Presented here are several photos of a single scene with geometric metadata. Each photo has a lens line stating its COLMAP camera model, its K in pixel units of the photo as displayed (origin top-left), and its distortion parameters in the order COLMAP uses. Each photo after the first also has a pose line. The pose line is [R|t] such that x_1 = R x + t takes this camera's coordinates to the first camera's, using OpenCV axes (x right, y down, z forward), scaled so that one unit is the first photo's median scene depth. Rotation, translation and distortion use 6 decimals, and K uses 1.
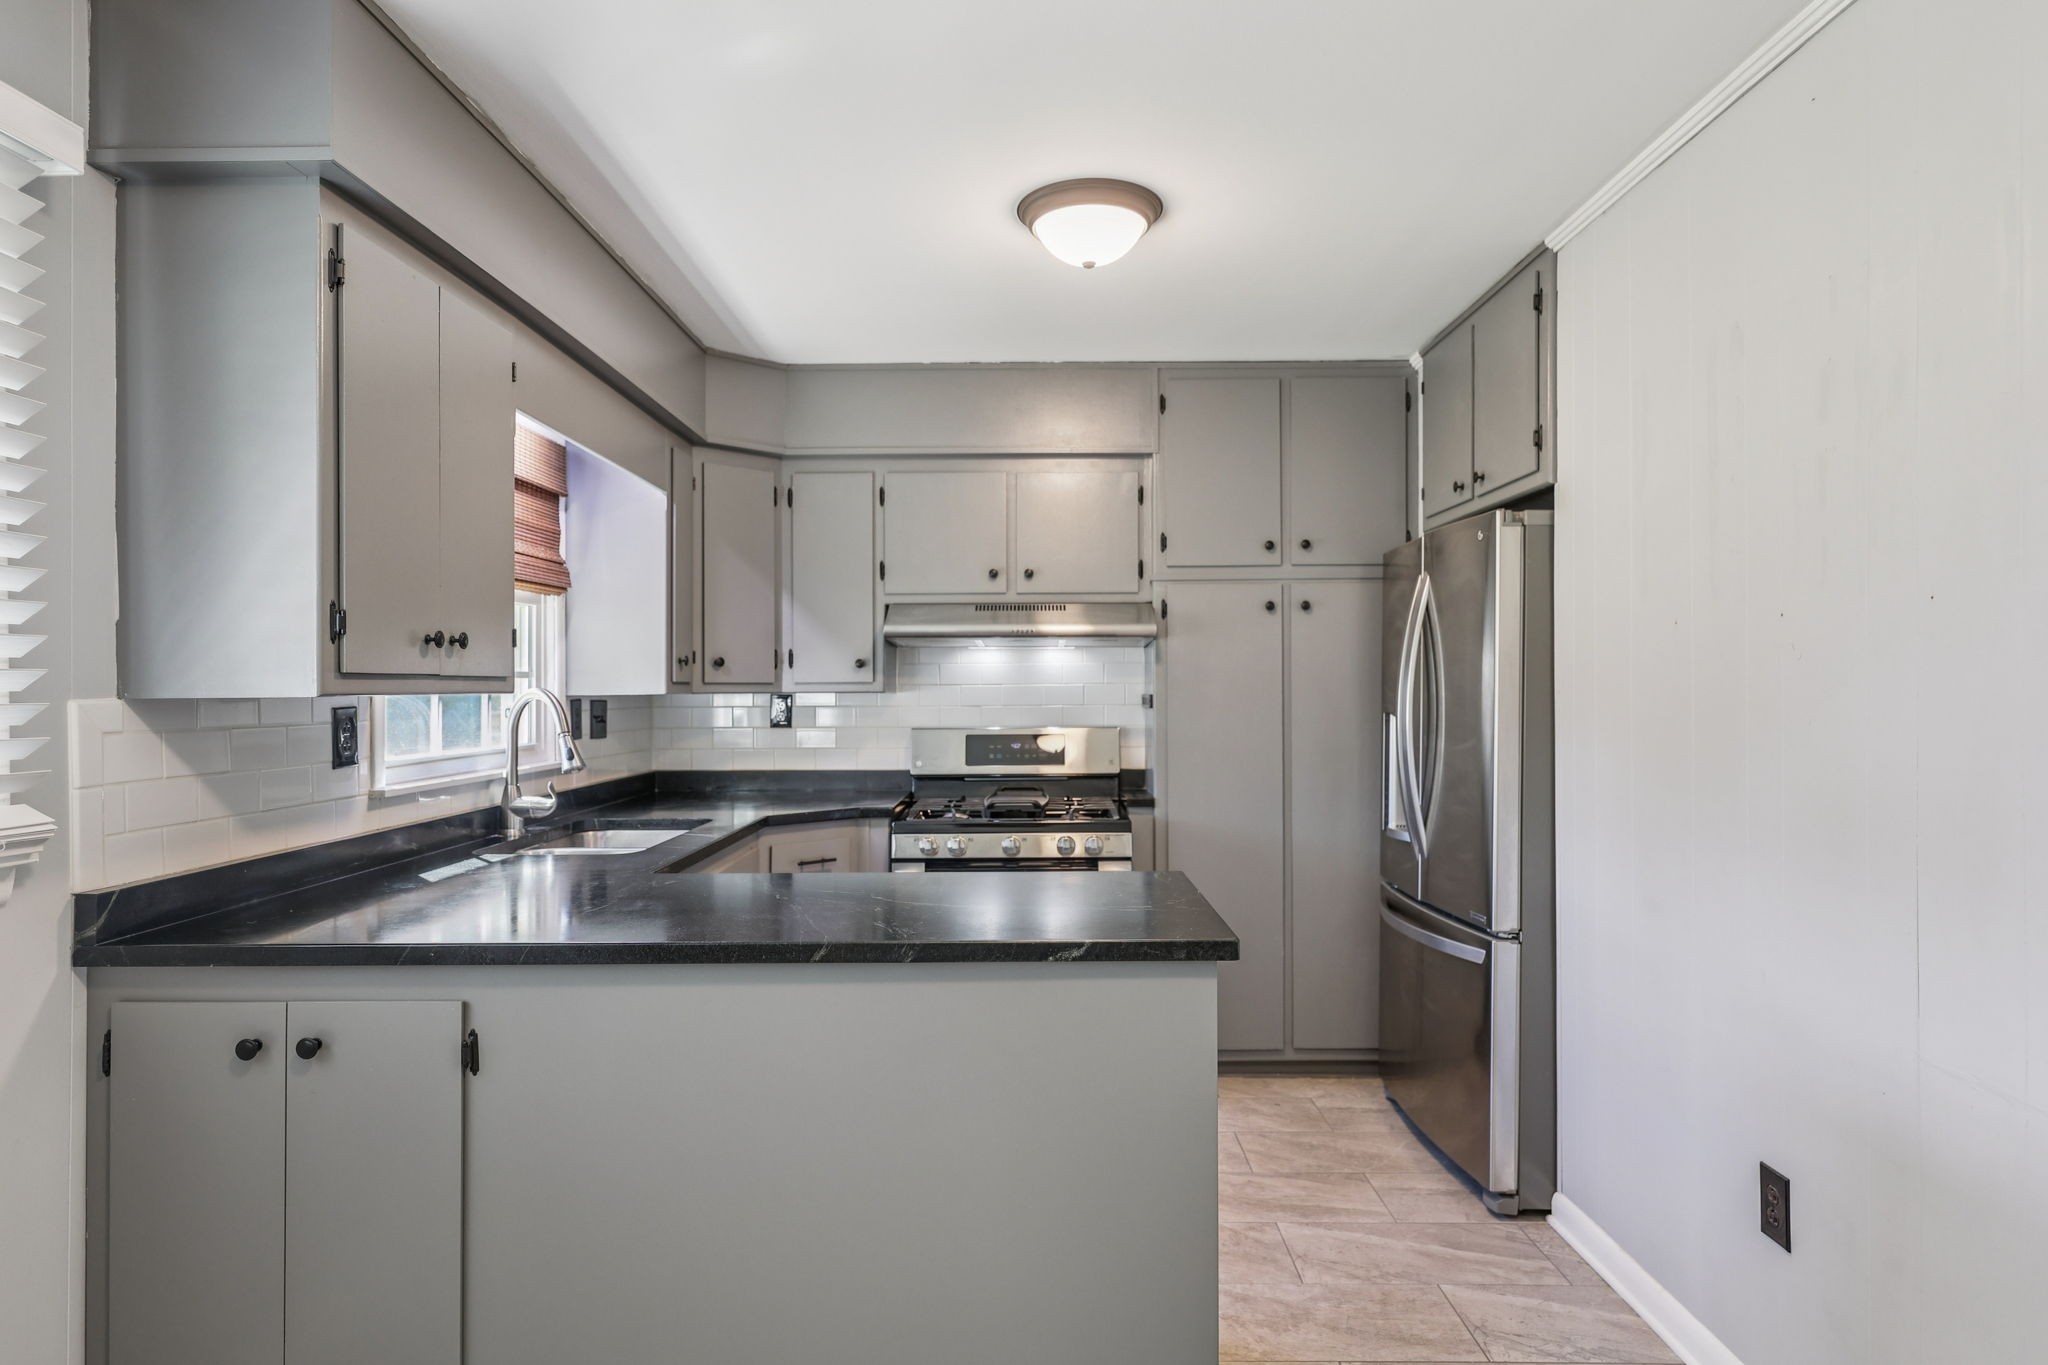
lens RADIAL K [[1157.3, 0, 1024.0], [0, 1157.3, 682.5], [0, 0, 1]] dist [-0.001951, -0.000707]
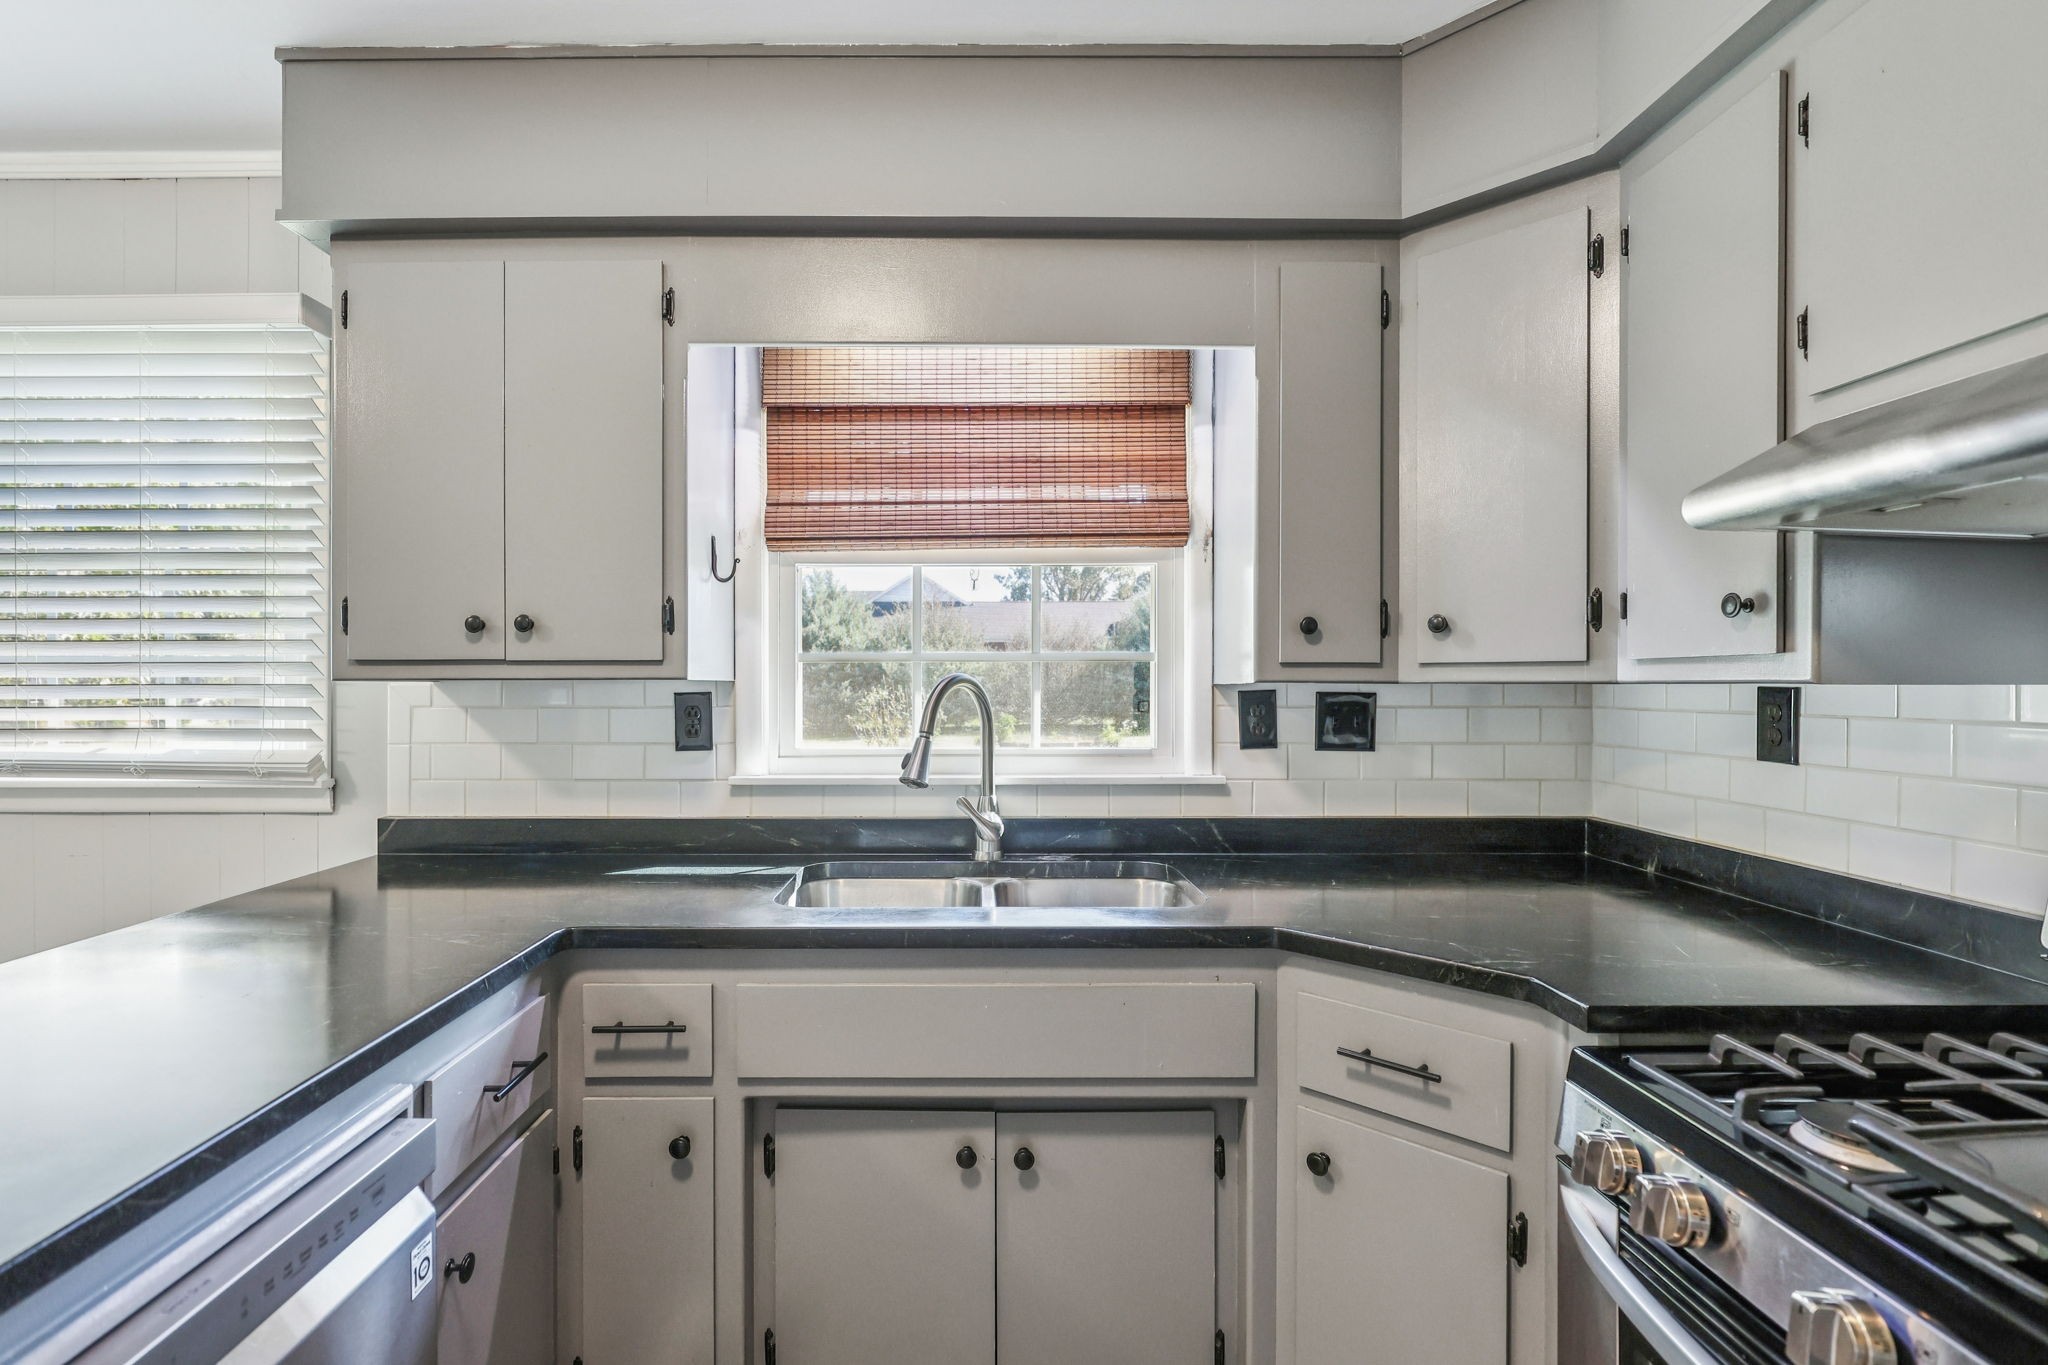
lens RADIAL K [[951.2, 0, 972.0], [0, 951.2, 678.0], [0, 0, 1]] dist [-0.001780, -0.000284]
pose [[0.000723, 0.003892, -0.999992, 0.261639], [0.005155, 0.999979, 0.003895, 0.006619], [0.999986, -0.005158, 0.000703, 1.221489]]
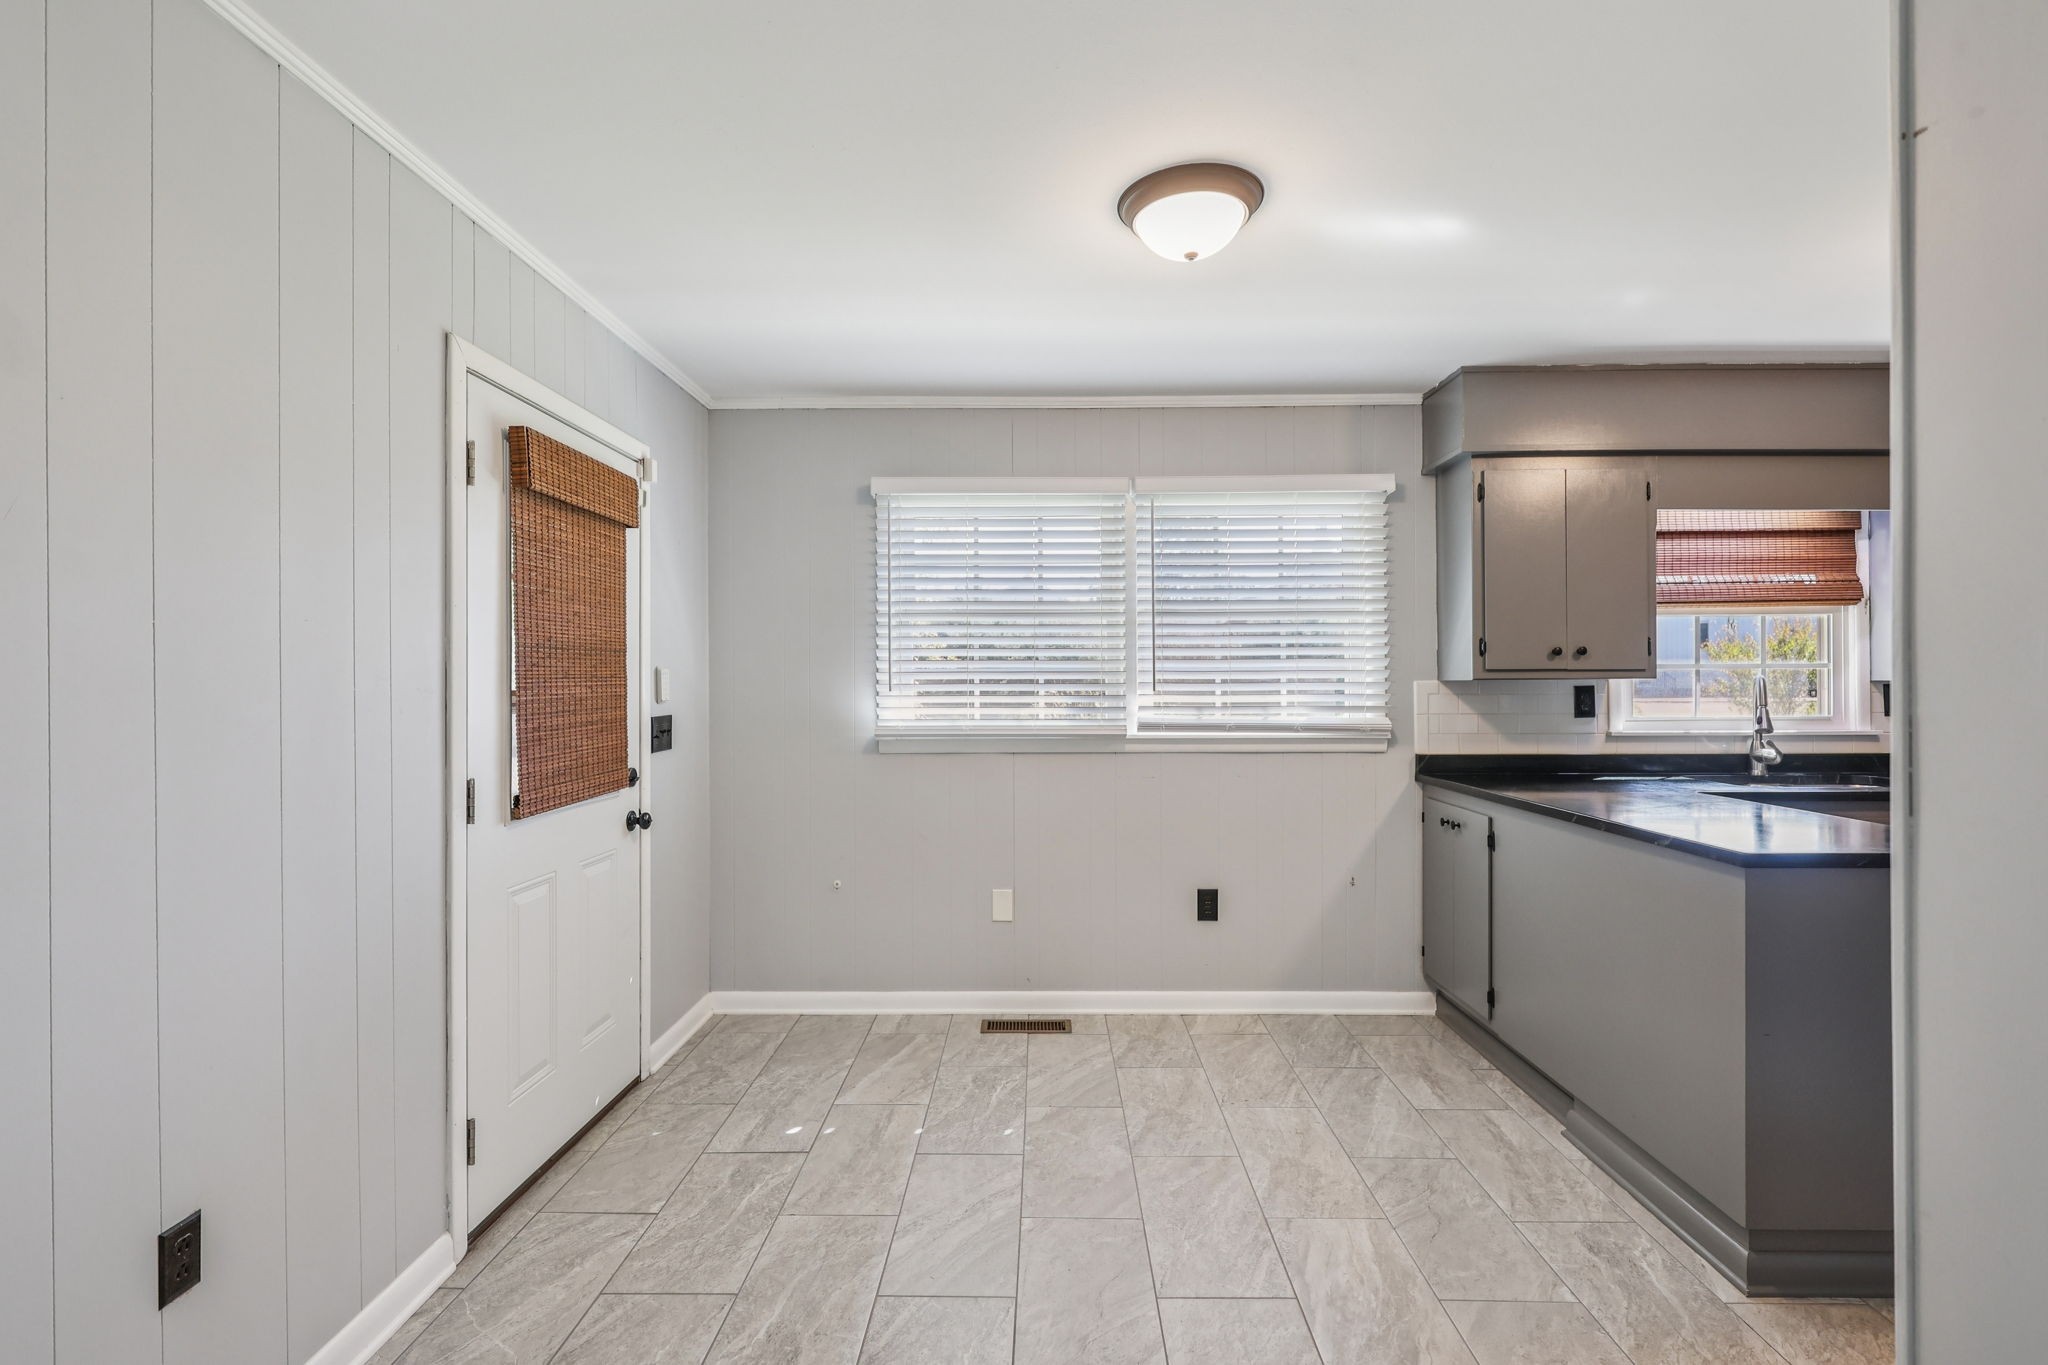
lens RADIAL K [[974.6, 0, 1015.4], [0, 974.6, 659.6], [0, 0, 1]] dist [0.000282, 0.000117]
pose [[-0.005559, -0.010225, -0.999932, 1.000704], [0.006578, 0.999926, -0.010262, -0.010497], [0.999963, -0.006634, -0.005491, 0.069709]]
